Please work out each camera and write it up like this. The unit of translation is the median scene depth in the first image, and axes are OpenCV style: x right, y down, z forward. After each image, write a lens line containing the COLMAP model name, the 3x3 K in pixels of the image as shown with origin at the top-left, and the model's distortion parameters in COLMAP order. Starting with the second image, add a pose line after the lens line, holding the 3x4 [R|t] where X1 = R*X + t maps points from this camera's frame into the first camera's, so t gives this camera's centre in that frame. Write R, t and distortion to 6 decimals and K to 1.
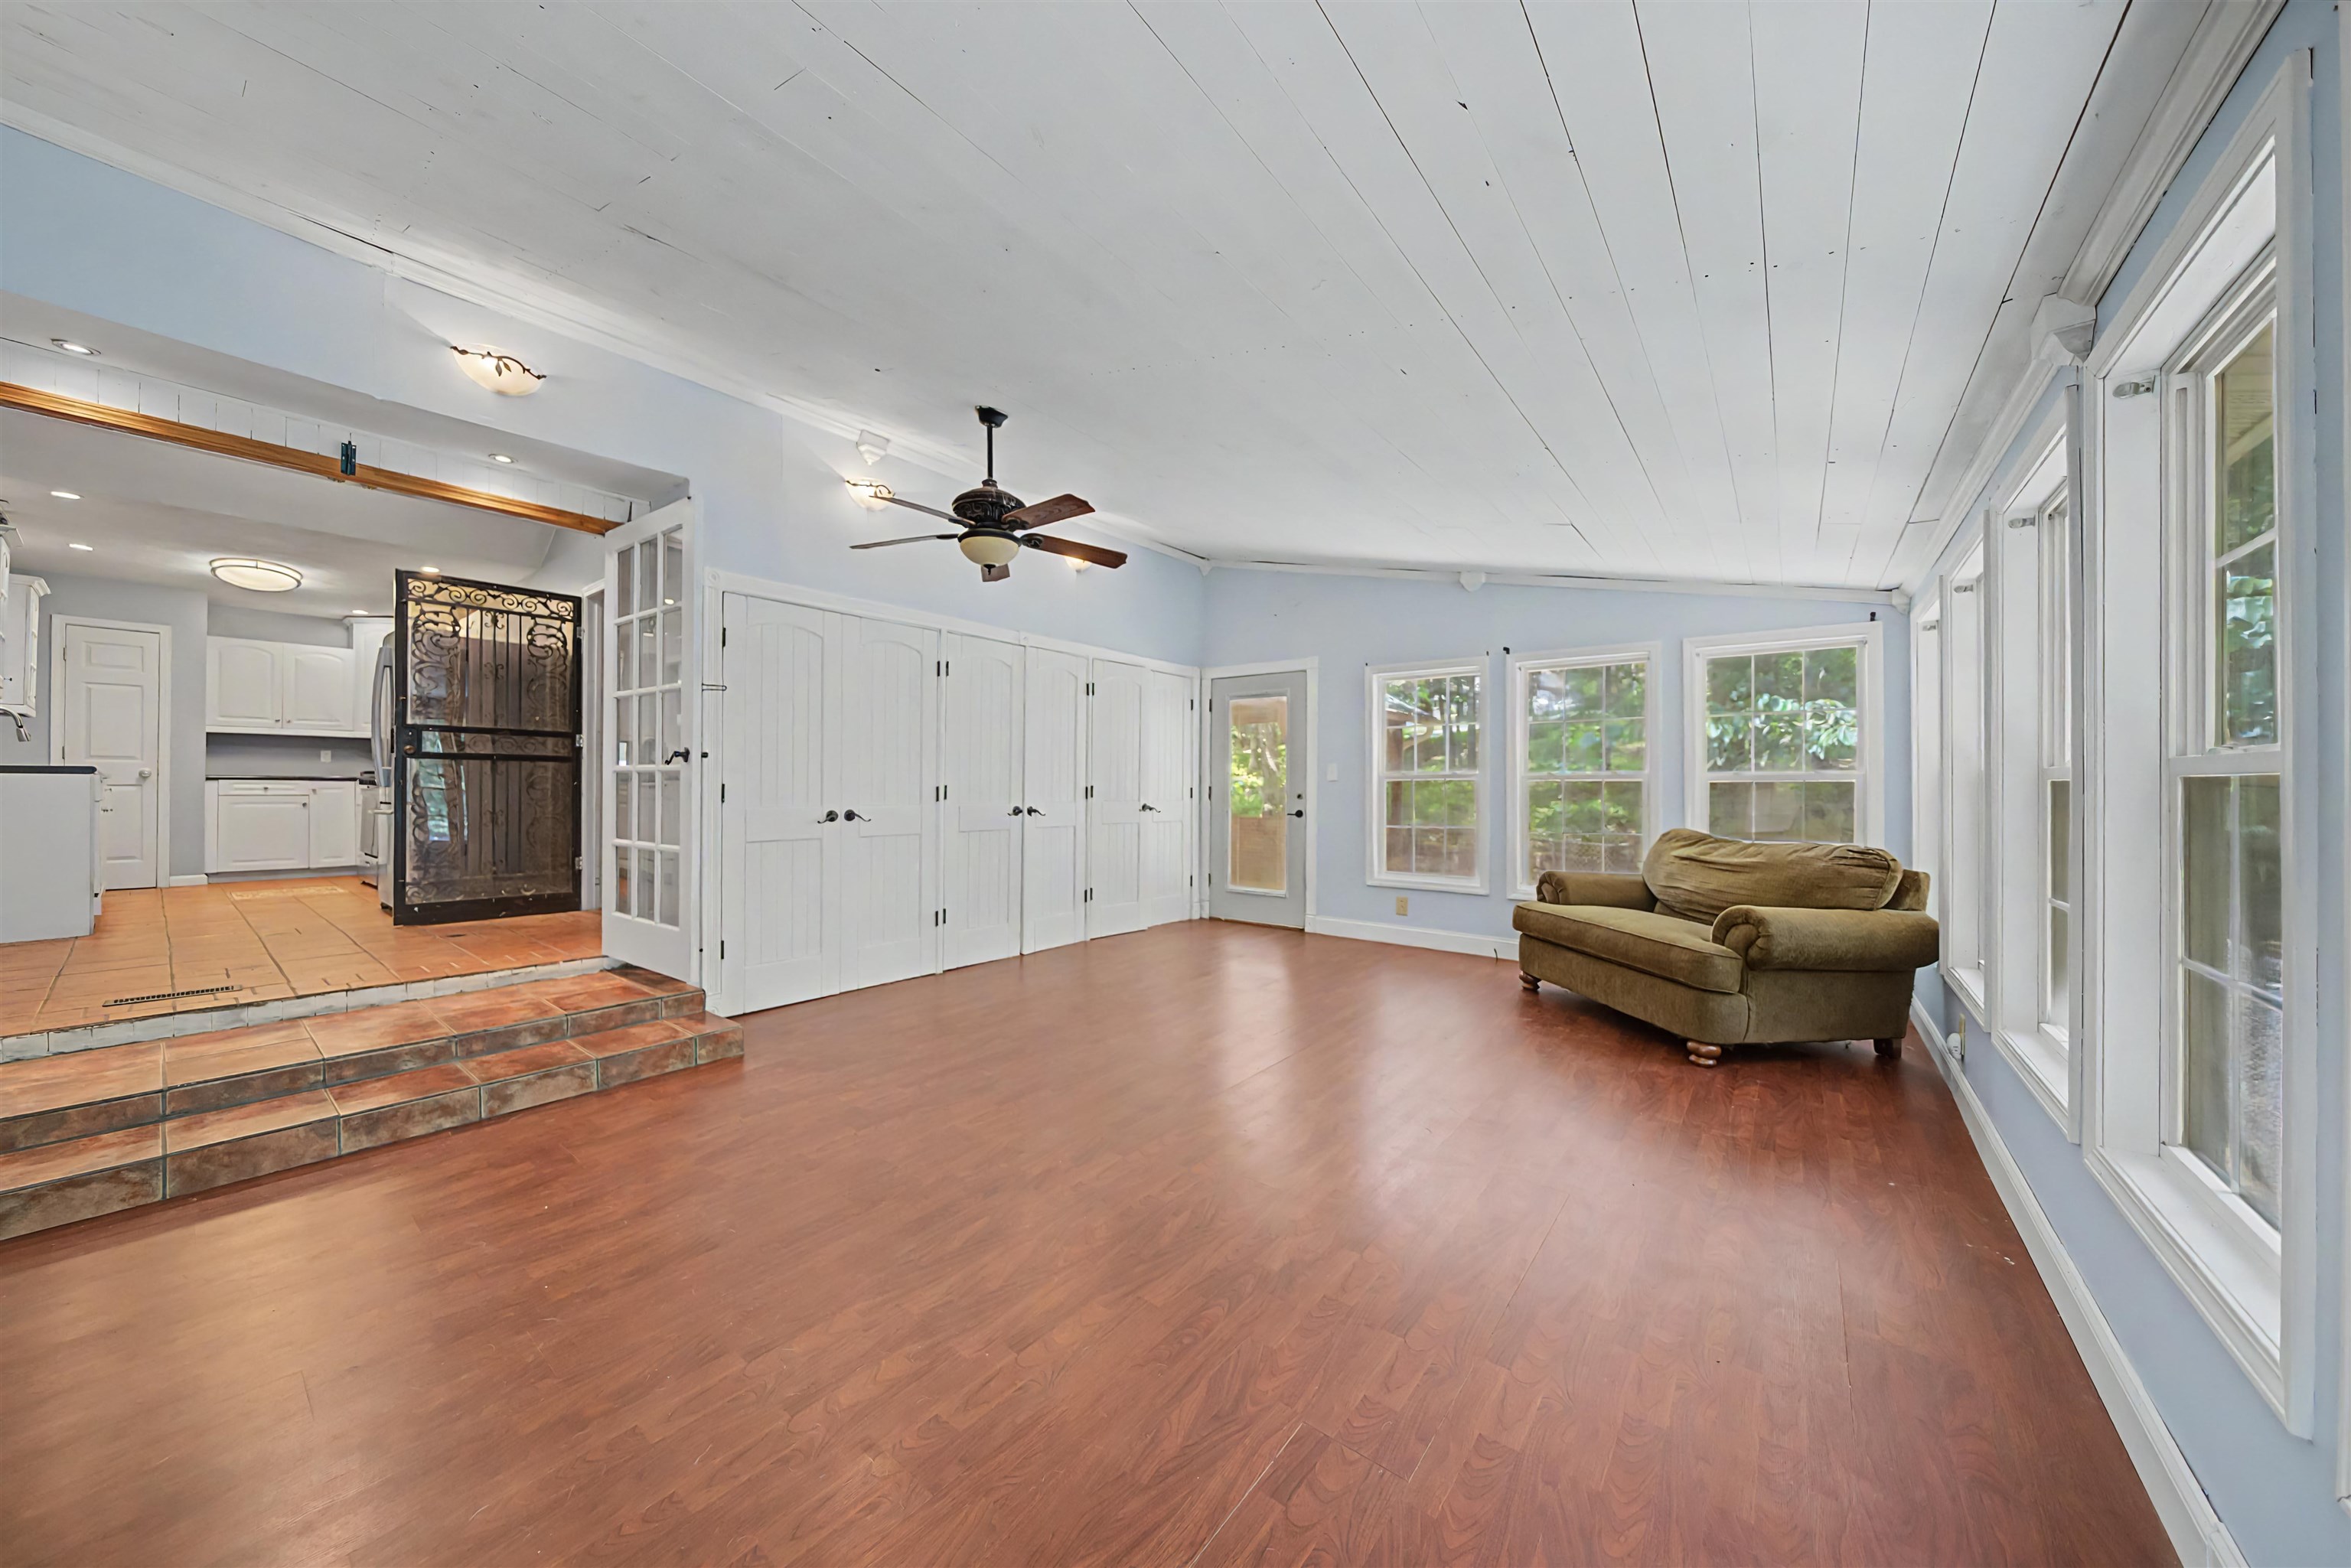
lens RADIAL K [[819.3, 0, 1170.7], [0, 819.3, 786.9], [0, 0, 1]] dist [0.001367, 0.000038]
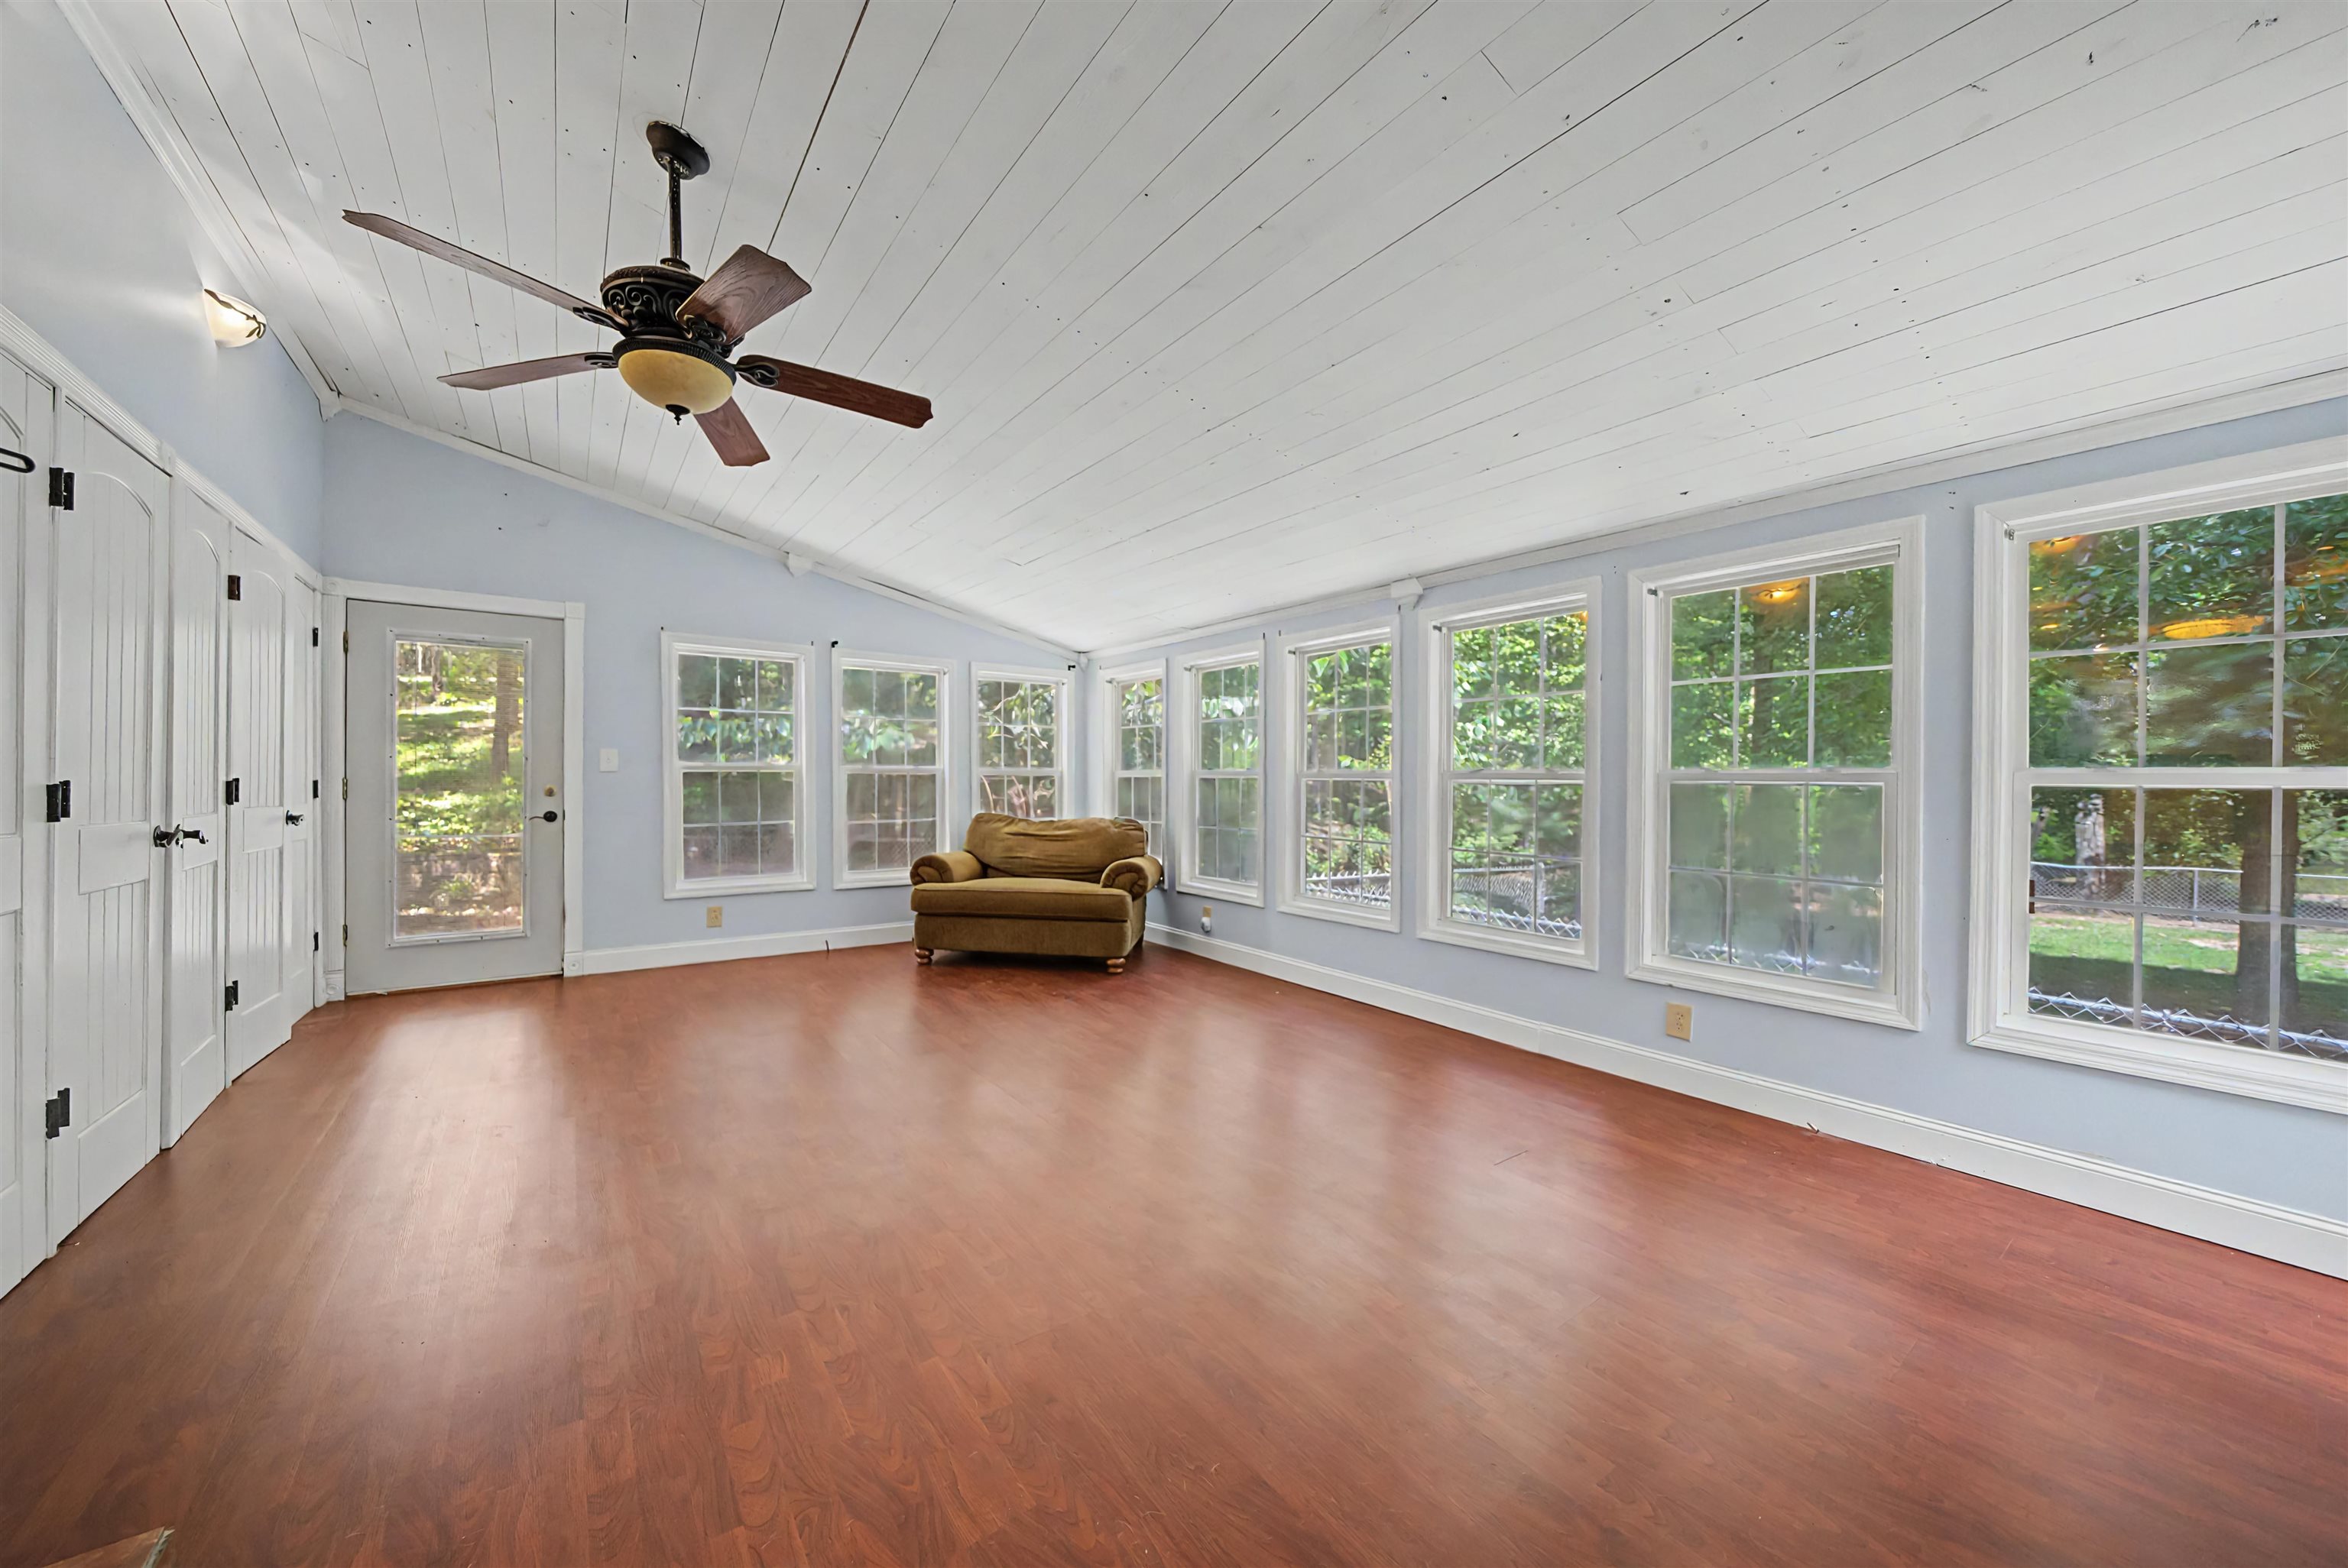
lens RADIAL K [[818.2, 0, 1177.6], [0, 818.2, 785.6], [0, 0, 1]] dist [0.001367, 0.000038]
pose [[0.271073, -0.011531, 0.962490, -0.425134], [-0.004419, 0.999903, 0.013224, -0.006331], [-0.962549, -0.007838, 0.270996, 0.304364]]
